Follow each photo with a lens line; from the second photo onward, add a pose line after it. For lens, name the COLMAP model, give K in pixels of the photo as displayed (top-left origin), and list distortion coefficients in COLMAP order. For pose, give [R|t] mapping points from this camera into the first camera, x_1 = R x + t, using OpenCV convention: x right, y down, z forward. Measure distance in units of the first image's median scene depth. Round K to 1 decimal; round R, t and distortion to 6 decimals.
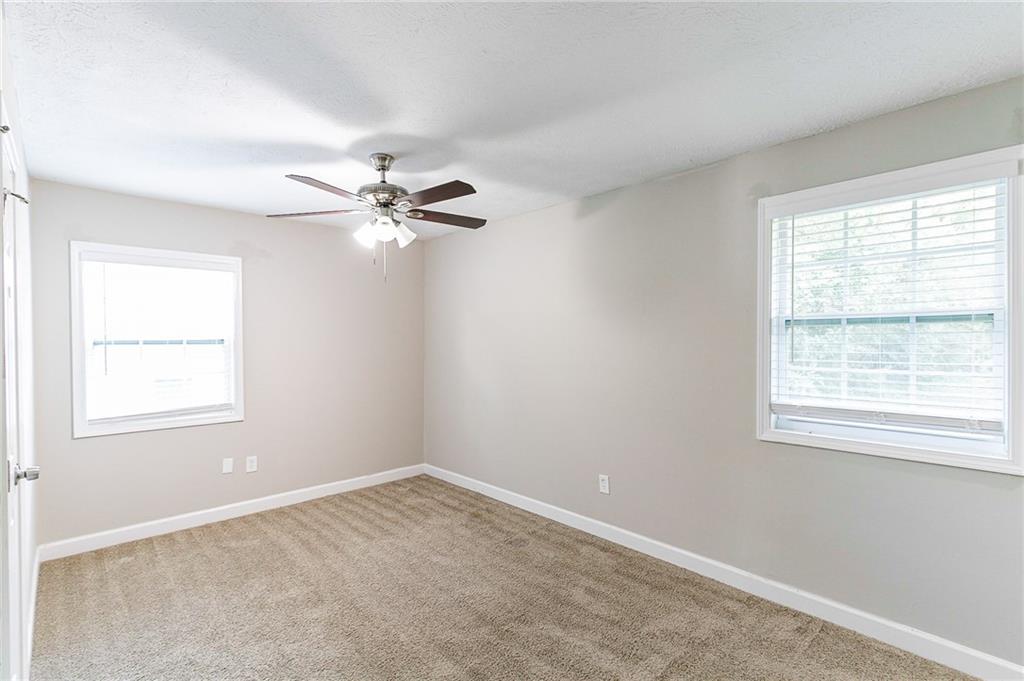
lens RADIAL K [[480.5, 0, 510.6], [0, 480.5, 343.2], [0, 0, 1]] dist [-0.006286, 0.001618]
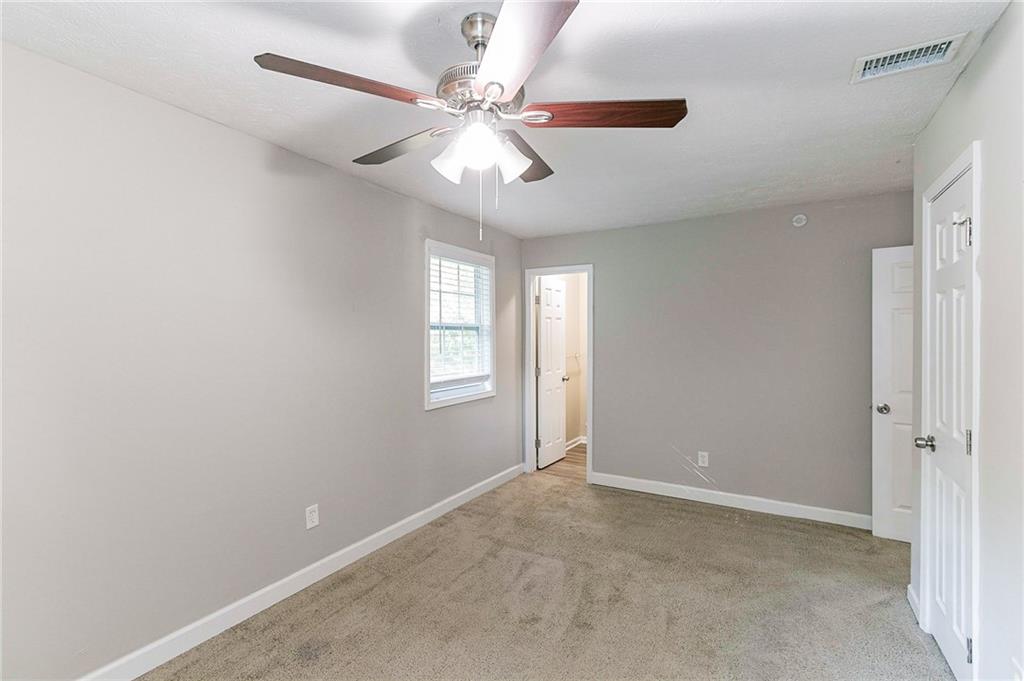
lens RADIAL K [[480.5, 0, 505.4], [0, 480.5, 337.8], [0, 0, 1]] dist [-0.006286, 0.001618]
pose [[-0.297076, 0.000194, 0.954854, -0.891635], [0.012752, 0.999912, 0.003764, -0.012856], [-0.954769, 0.013294, -0.297052, 1.206579]]
